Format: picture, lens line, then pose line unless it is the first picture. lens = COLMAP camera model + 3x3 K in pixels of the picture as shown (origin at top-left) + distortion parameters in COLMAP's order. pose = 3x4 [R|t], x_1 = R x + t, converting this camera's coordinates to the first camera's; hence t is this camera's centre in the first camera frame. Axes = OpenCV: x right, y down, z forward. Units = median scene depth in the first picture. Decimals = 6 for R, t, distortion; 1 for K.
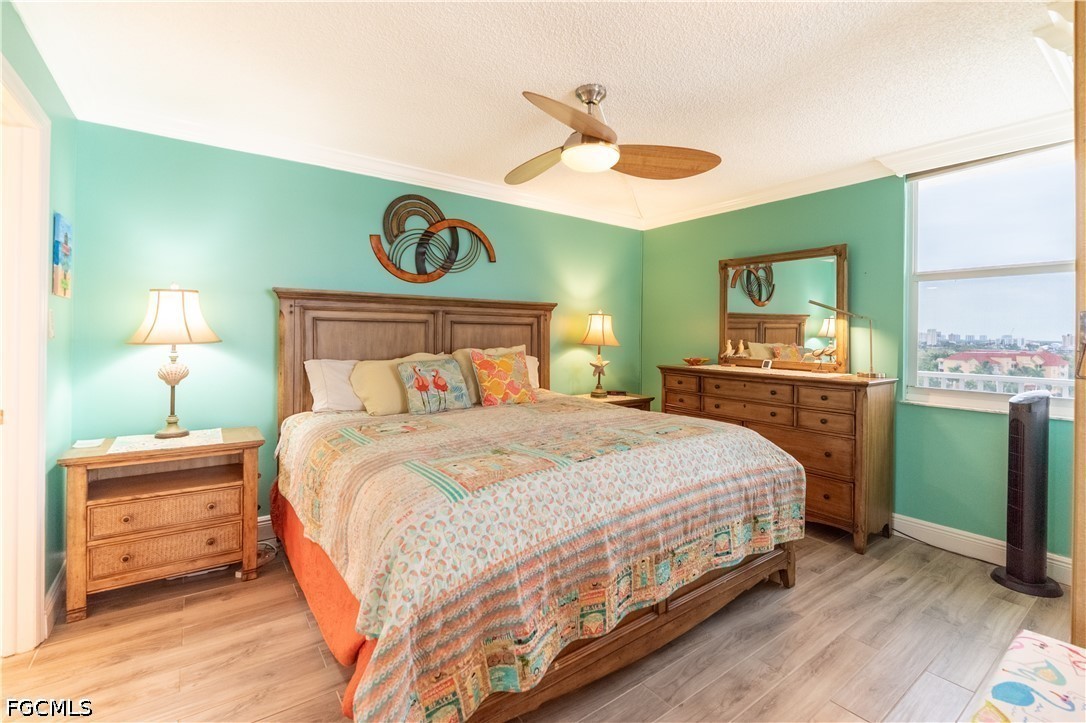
lens RADIAL K [[491.6, 0, 528.4], [0, 491.6, 330.9], [0, 0, 1]] dist [-0.000513, -0.000140]
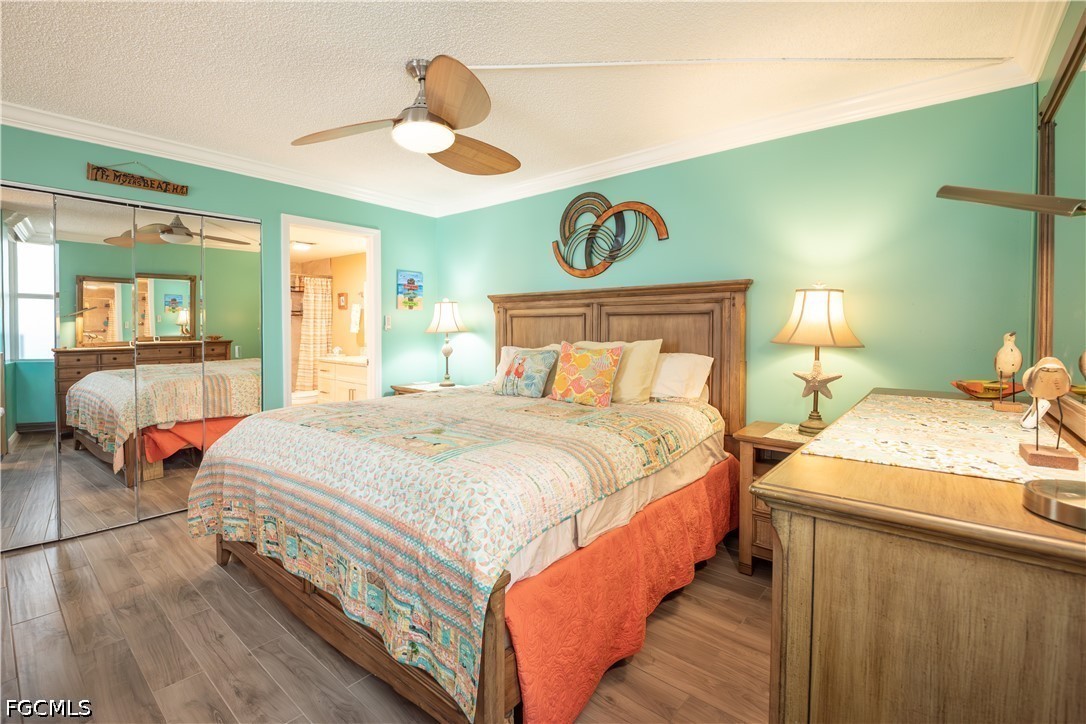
lens RADIAL K [[464.0, 0, 546.0], [0, 464.0, 347.8], [0, 0, 1]] dist [-0.023213, -0.000293]
pose [[0.240563, 0.023814, -0.970341, 0.697278], [-0.004759, 0.999716, 0.023355, 0.027009], [0.970622, -0.001000, 0.240608, 0.677875]]
